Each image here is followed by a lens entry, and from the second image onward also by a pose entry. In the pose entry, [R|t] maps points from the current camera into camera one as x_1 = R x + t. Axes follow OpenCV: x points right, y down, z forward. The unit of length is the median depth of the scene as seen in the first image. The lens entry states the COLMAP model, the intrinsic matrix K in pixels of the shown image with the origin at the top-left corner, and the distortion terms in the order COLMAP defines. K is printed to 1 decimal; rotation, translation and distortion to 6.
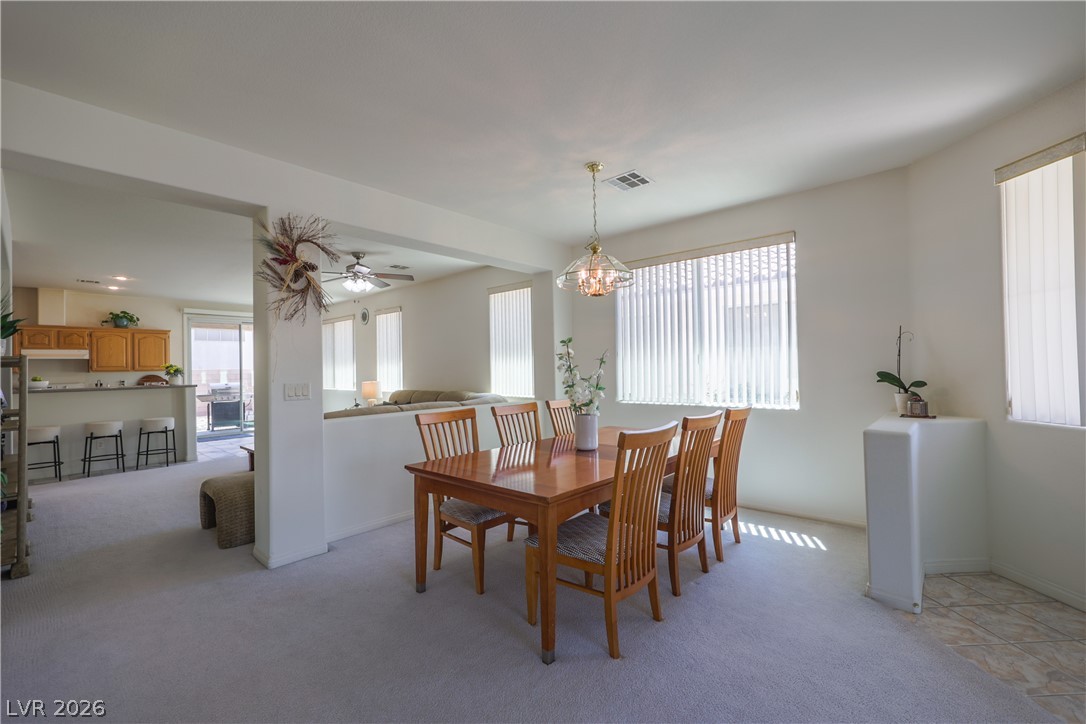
lens RADIAL K [[453.2, 0, 543.0], [0, 453.2, 362.0], [0, 0, 1]] dist [0.001568, 0.000357]
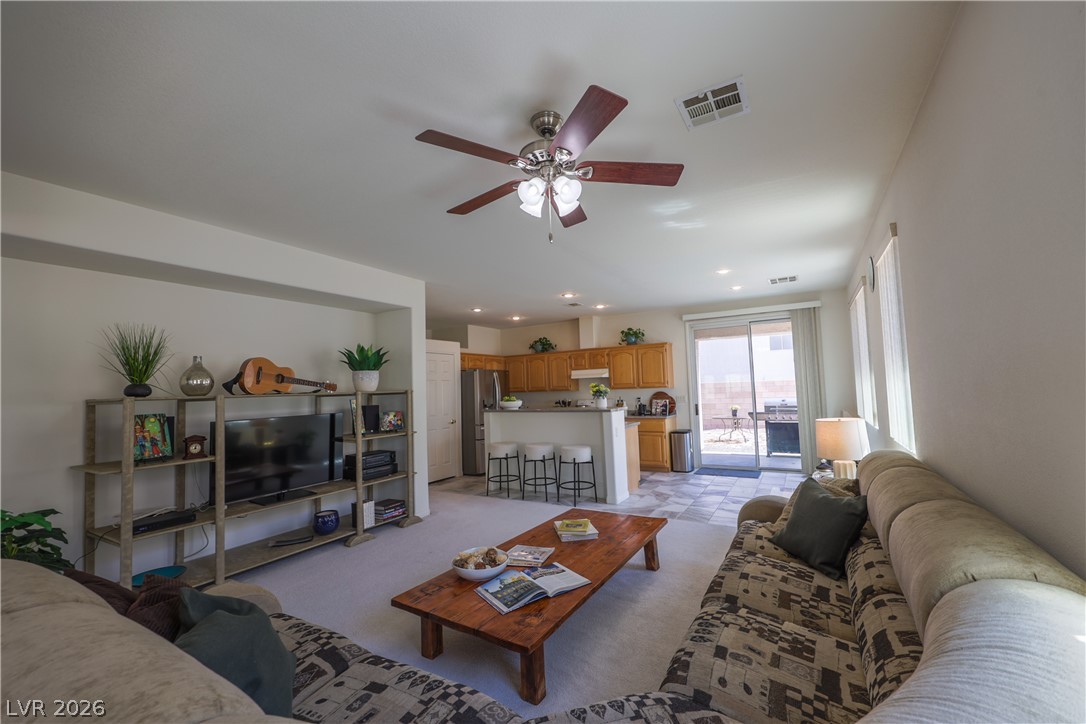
lens RADIAL K [[453.2, 0, 543.0], [0, 453.2, 362.0], [0, 0, 1]] dist [0.001568, 0.000357]
pose [[0.182232, -0.043540, -0.982291, 0.034645], [0.041552, 0.998468, -0.036549, -0.024131], [0.982377, -0.034155, 0.183762, 1.657182]]
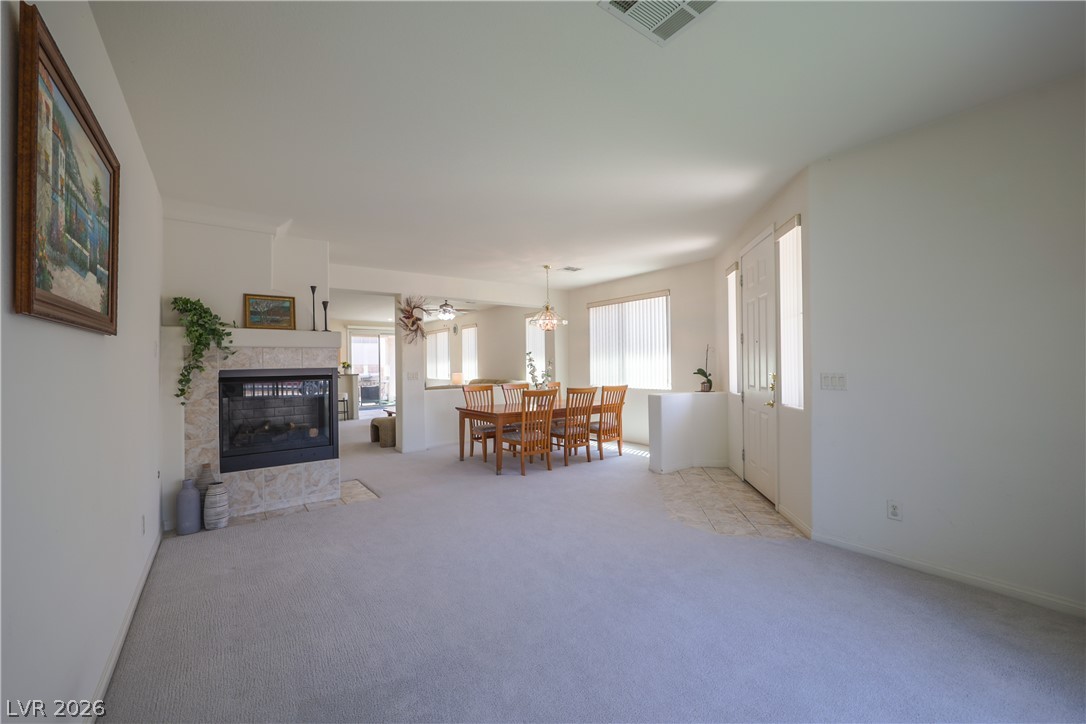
lens RADIAL K [[432.9, 0, 543.0], [0, 432.9, 362.0], [0, 0, 1]] dist [-0.001433, -0.000040]
pose [[0.978694, 0.003881, -0.205286, 0.516113], [-0.001935, 0.999951, 0.009677, -0.023611], [0.205314, -0.009073, 0.978654, -0.947559]]
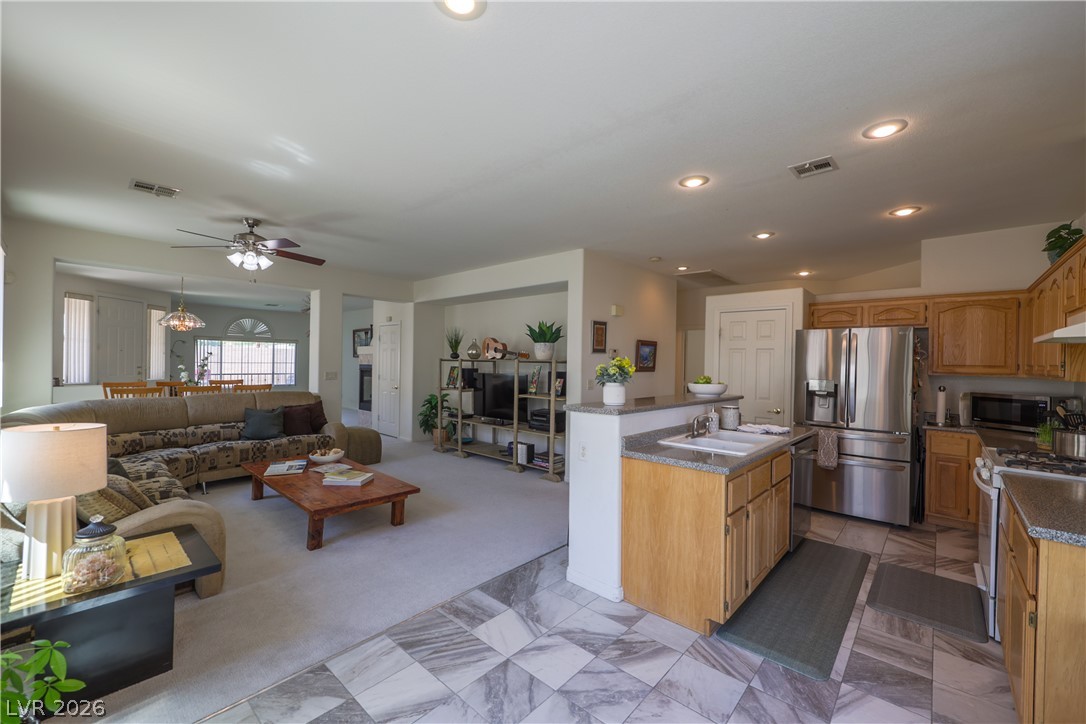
lens RADIAL K [[432.9, 0, 543.0], [0, 432.9, 362.0], [0, 0, 1]] dist [-0.001433, -0.000040]
pose [[-0.999866, 0.001010, 0.016331, -1.800381], [0.000812, 0.999926, -0.012149, 0.029783], [-0.016342, -0.012134, -0.999793, 3.323875]]
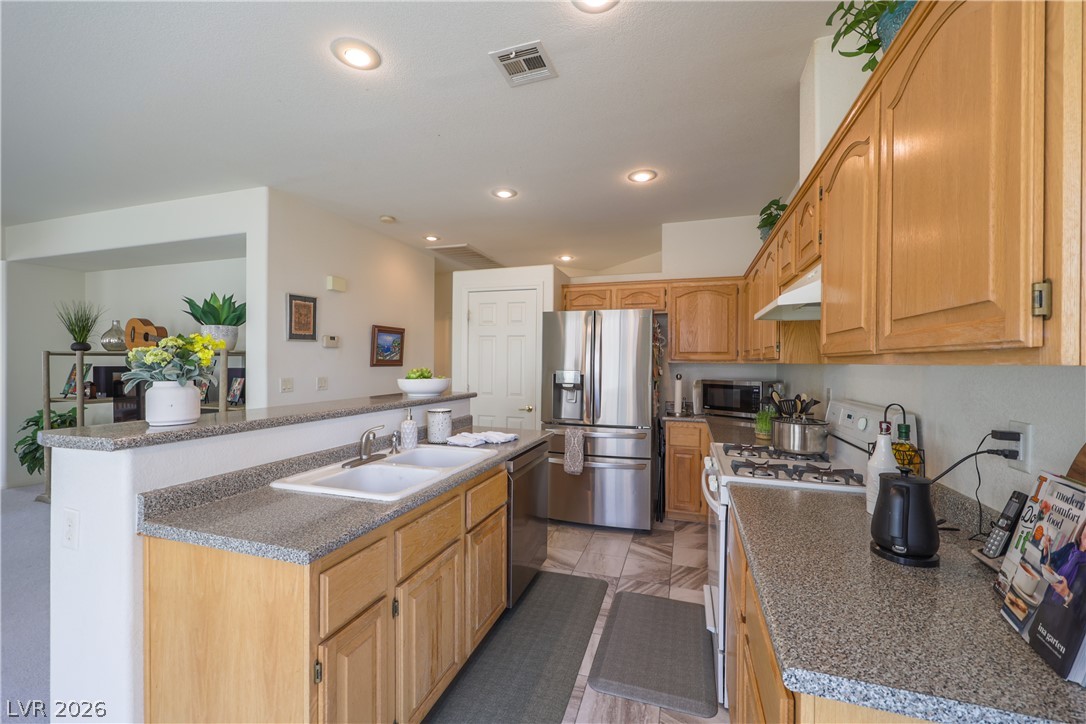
lens RADIAL K [[431.3, 0, 541.0], [0, 431.3, 364.2], [0, 0, 1]] dist [-0.000355, 0.000059]
pose [[-0.921101, 0.016318, -0.388981, -2.178203], [0.017476, 0.999847, 0.000561, 0.054310], [0.388931, -0.006281, -0.921246, 2.945553]]
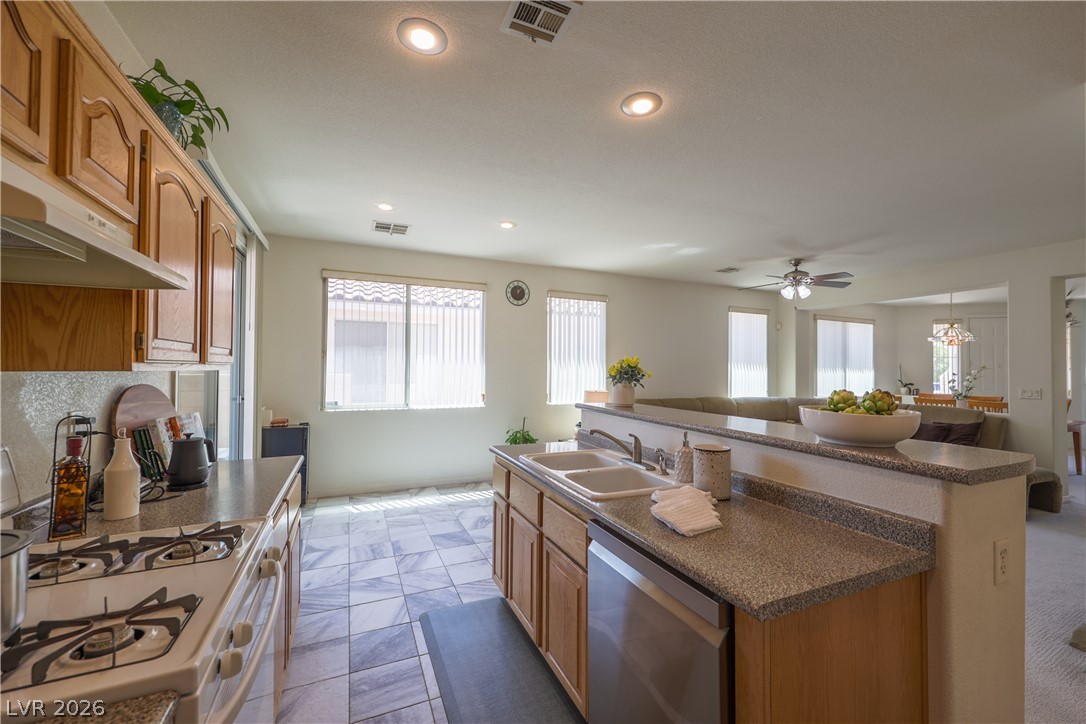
lens RADIAL K [[432.9, 0, 543.0], [0, 432.9, 362.0], [0, 0, 1]] dist [-0.001433, -0.000040]
pose [[0.413974, 0.032597, 0.909705, -2.858737], [-0.021507, 0.999430, -0.026025, 0.037848], [-0.910034, -0.008791, 0.414439, 2.136250]]
